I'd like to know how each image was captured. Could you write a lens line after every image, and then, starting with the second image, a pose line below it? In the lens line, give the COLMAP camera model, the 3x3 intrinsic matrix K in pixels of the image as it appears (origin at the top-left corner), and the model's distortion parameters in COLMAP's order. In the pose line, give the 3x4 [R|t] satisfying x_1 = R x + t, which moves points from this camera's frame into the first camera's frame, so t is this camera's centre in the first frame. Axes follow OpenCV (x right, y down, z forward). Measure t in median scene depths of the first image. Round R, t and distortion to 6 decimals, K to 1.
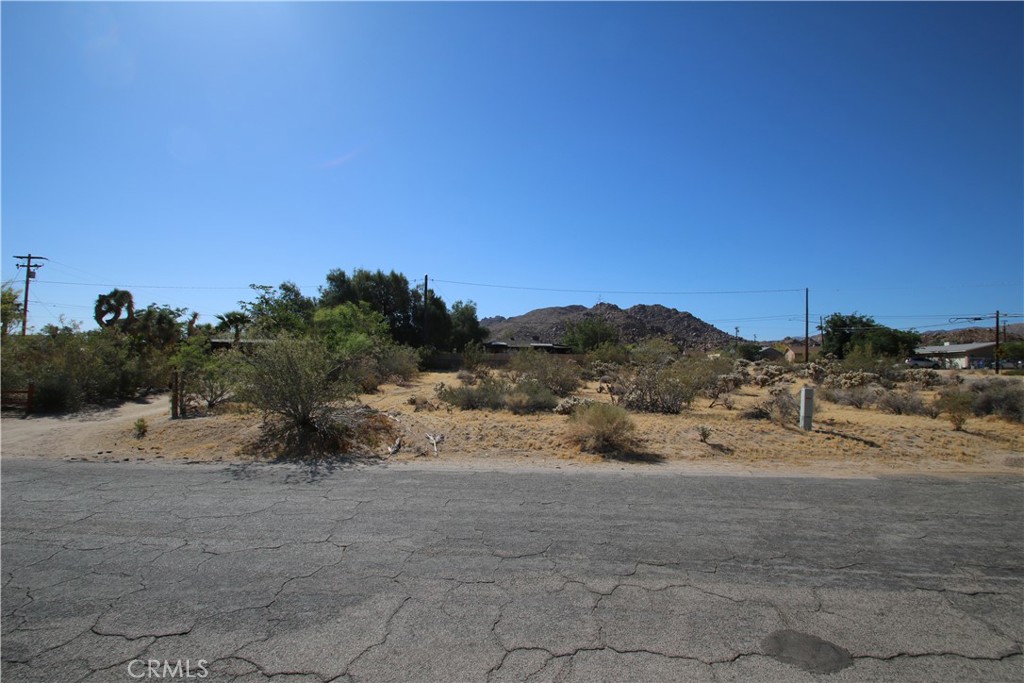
lens RADIAL K [[510.4, 0, 512.0], [0, 510.4, 341.5], [0, 0, 1]] dist [-0.000478, -0.000082]
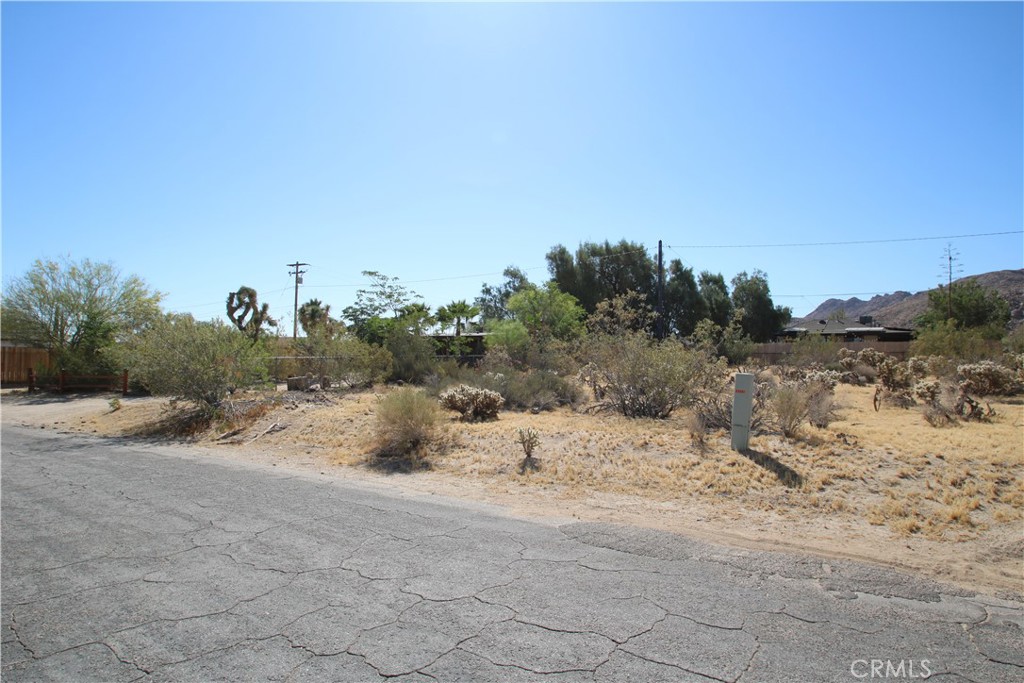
lens RADIAL K [[664.6, 0, 512.0], [0, 664.6, 341.5], [0, 0, 1]] dist [-0.003572, -0.000685]
pose [[0.831070, -0.025402, -0.555588, 0.183997], [0.029167, 0.999572, -0.002073, 0.012622], [0.555403, -0.014482, 0.831455, 0.065754]]
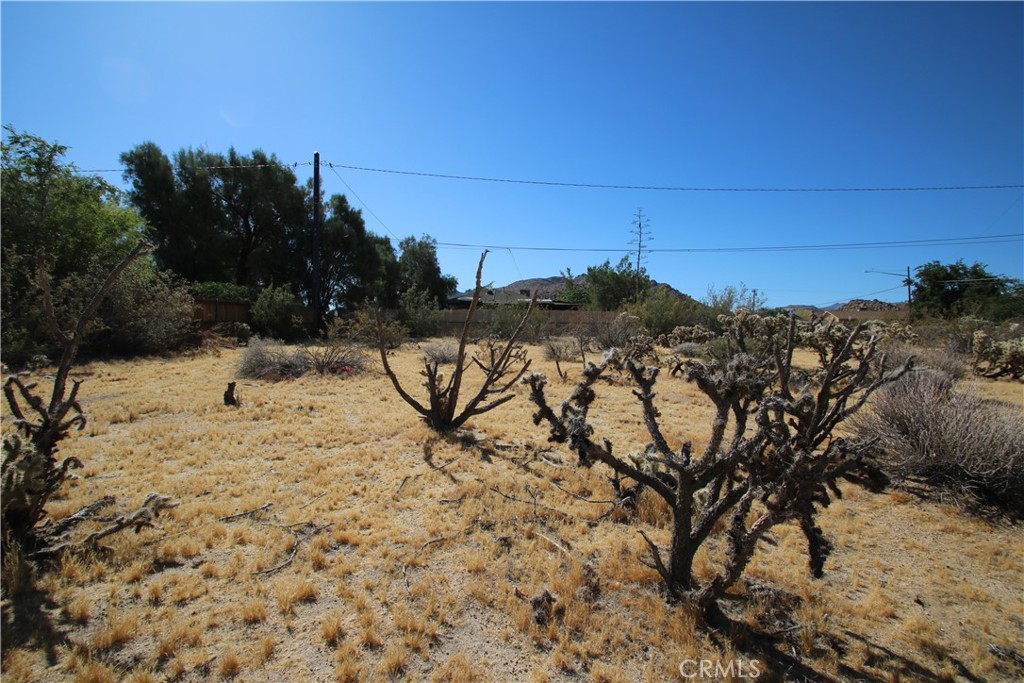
lens RADIAL K [[452.1, 0, 512.0], [0, 452.1, 341.5], [0, 0, 1]] dist [0.000243, 0.000022]
pose [[0.999342, -0.001729, 0.036226, 0.009927], [-0.000374, 0.998319, 0.057957, 0.030216], [-0.036266, -0.057932, 0.997662, 0.518160]]
